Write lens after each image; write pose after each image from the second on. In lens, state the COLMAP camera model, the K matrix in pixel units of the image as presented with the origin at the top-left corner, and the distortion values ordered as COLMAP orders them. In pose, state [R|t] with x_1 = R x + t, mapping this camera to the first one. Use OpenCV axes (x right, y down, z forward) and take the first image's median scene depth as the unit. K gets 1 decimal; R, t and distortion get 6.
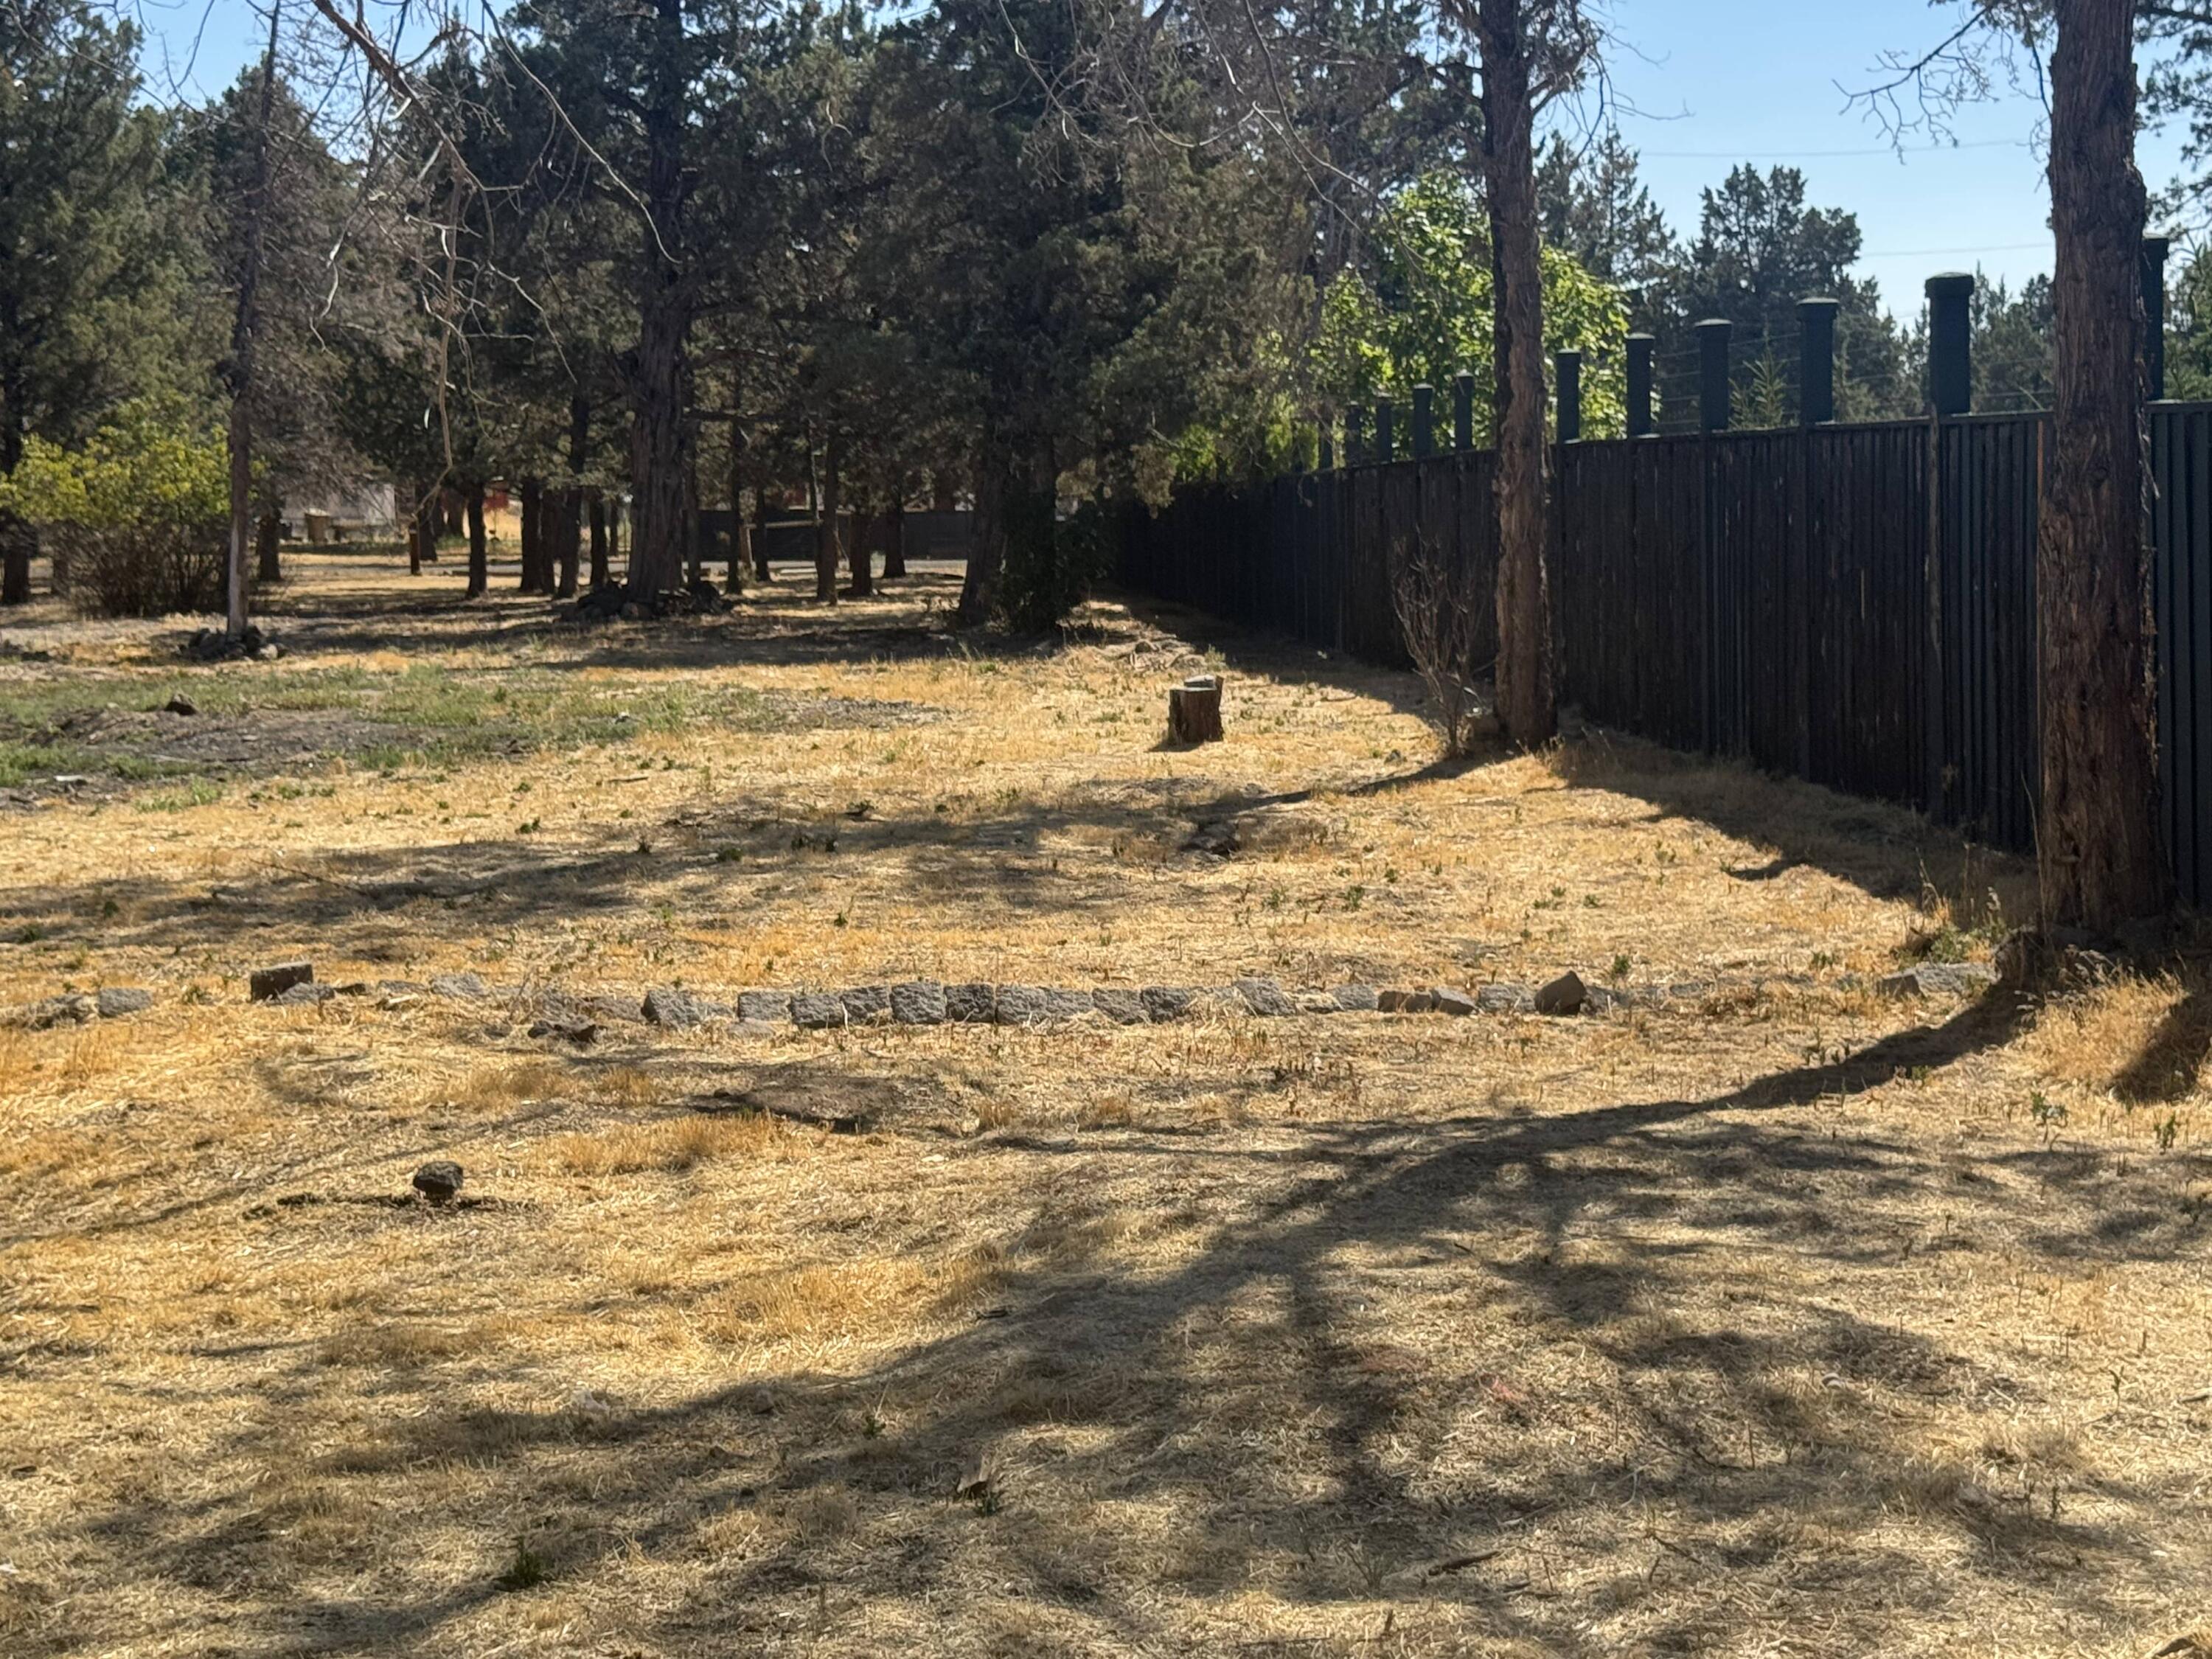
lens RADIAL K [[3747.9, 0, 1108.3], [0, 3747.9, 827.3], [0, 0, 1]] dist [0.034362, 0.000000]
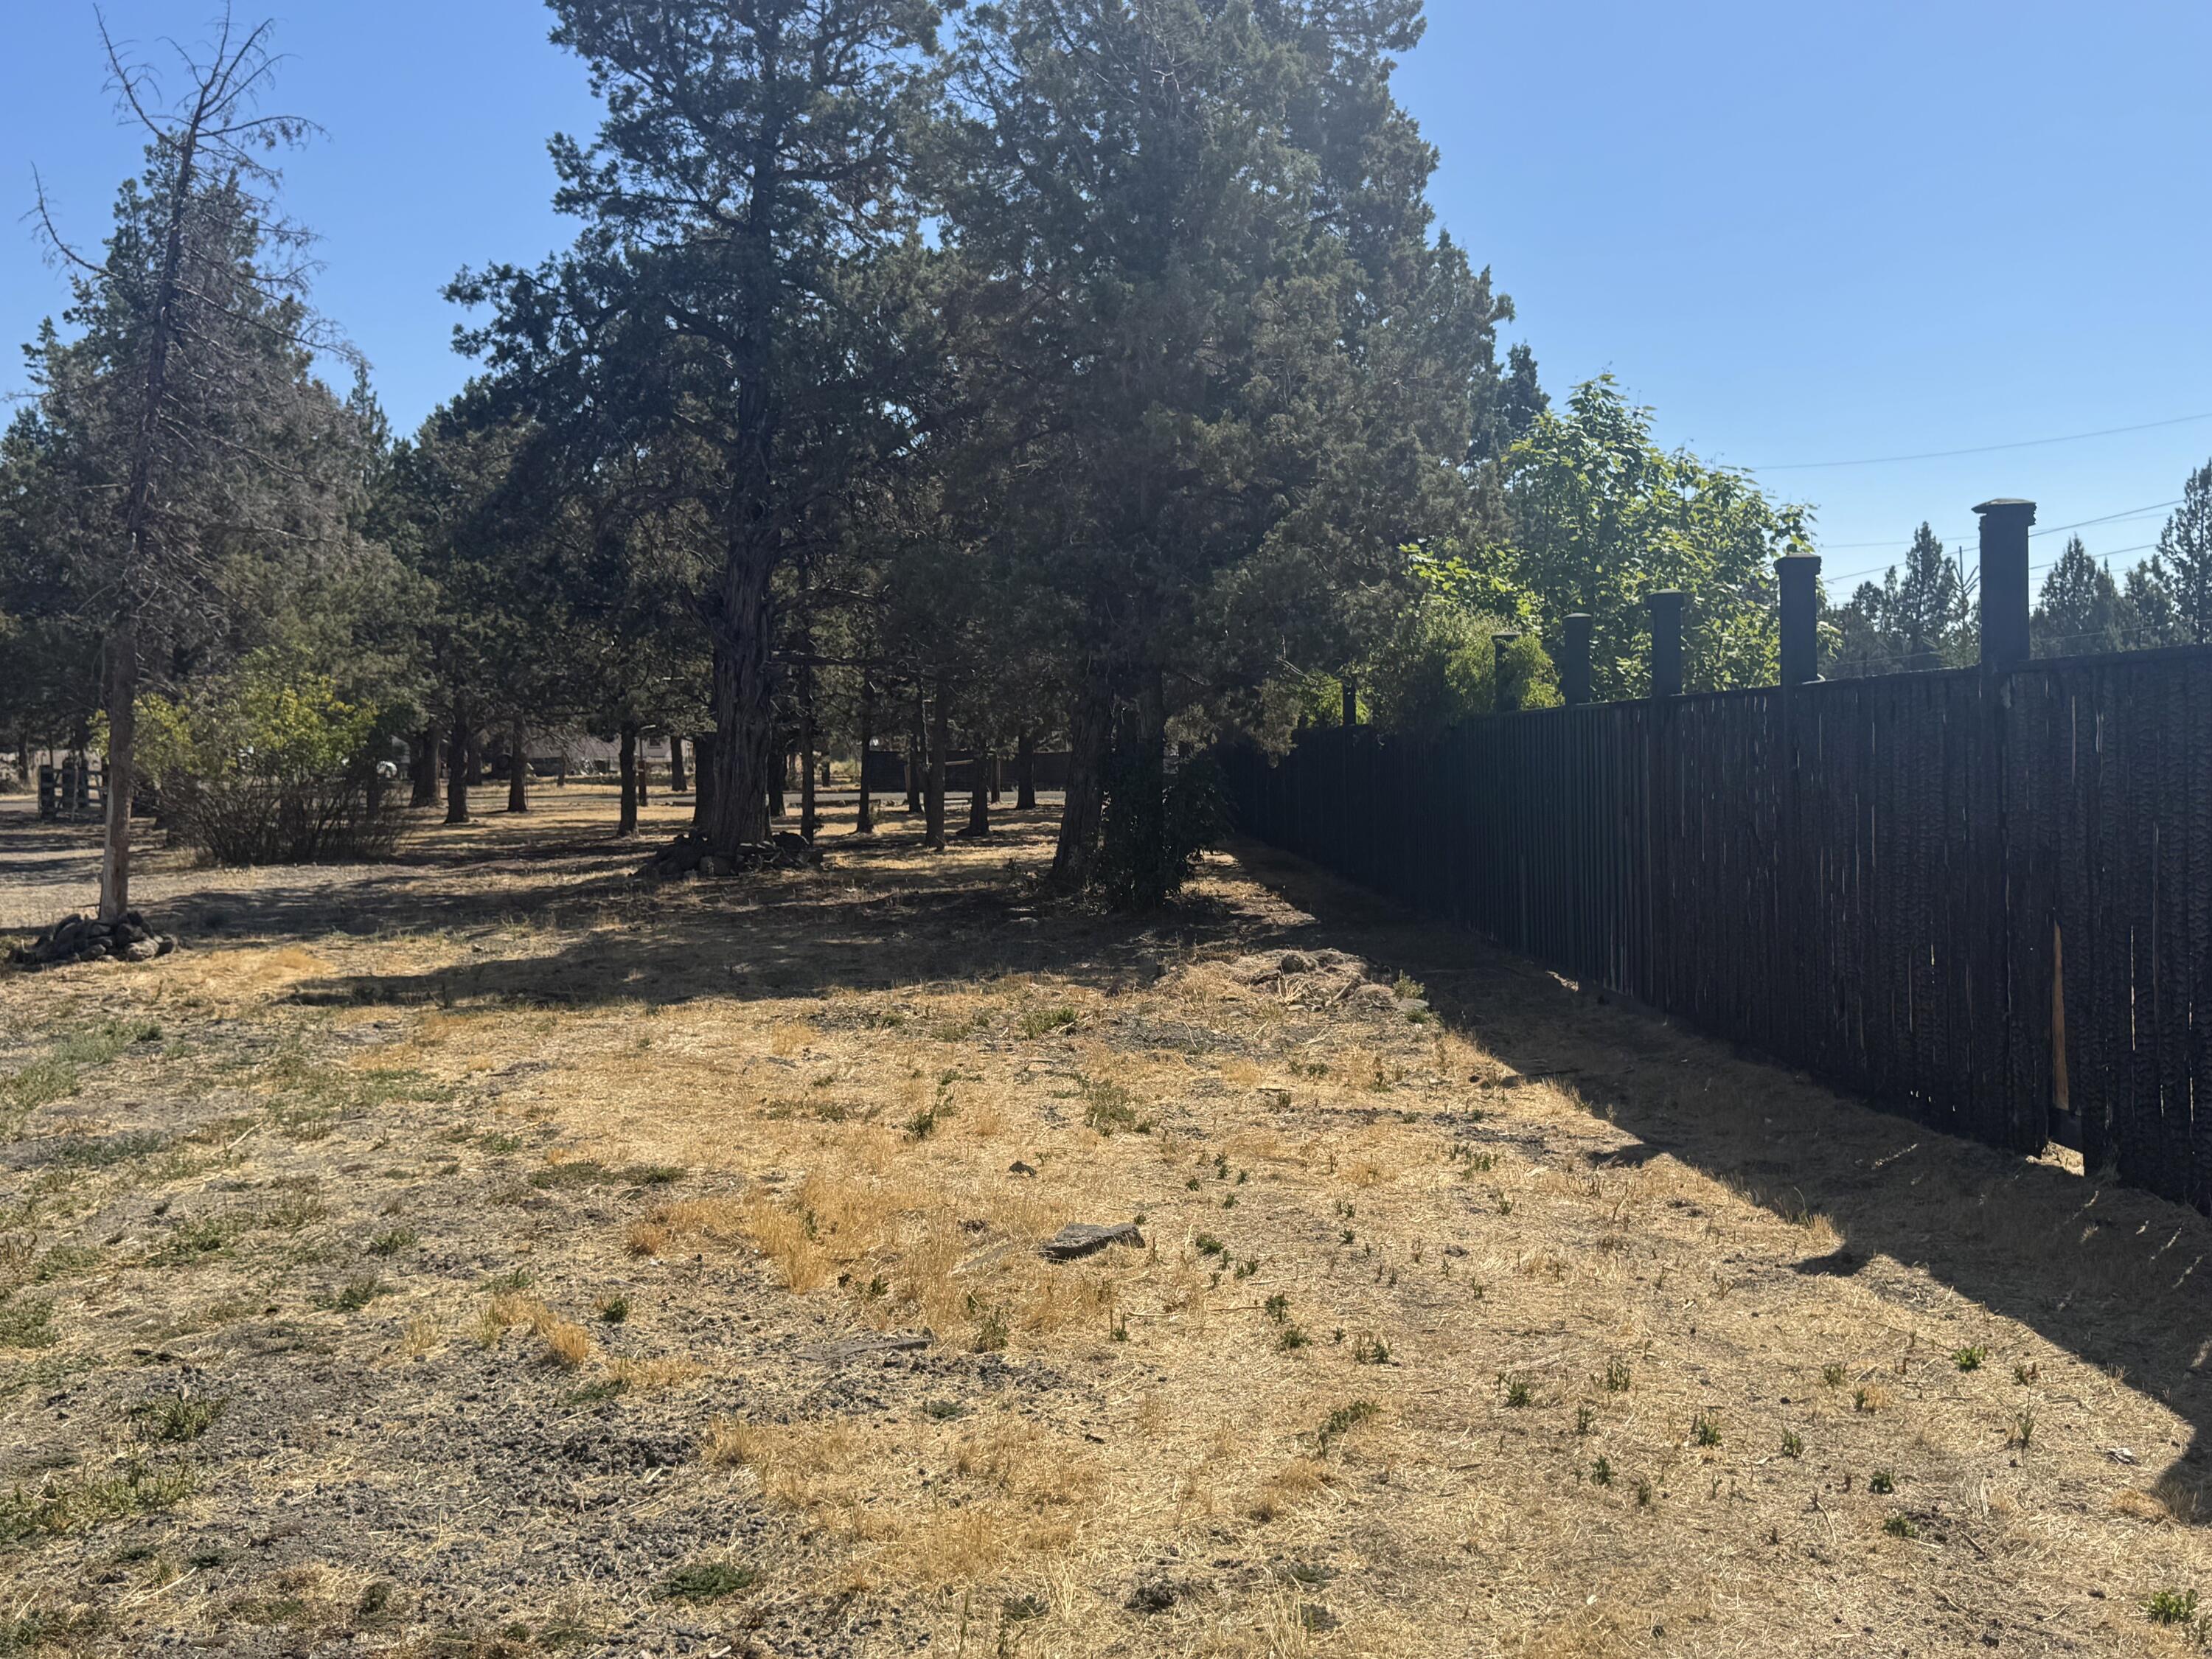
lens RADIAL K [[2254.2, 0, 1105.2], [0, 2254.2, 832.2], [0, 0, 1]] dist [-0.006564, 0.000000]
pose [[0.999313, 0.000582, -0.037059, -0.007882], [-0.002310, 0.998911, -0.046590, -0.041978], [0.036992, 0.046644, 0.998226, 0.463413]]
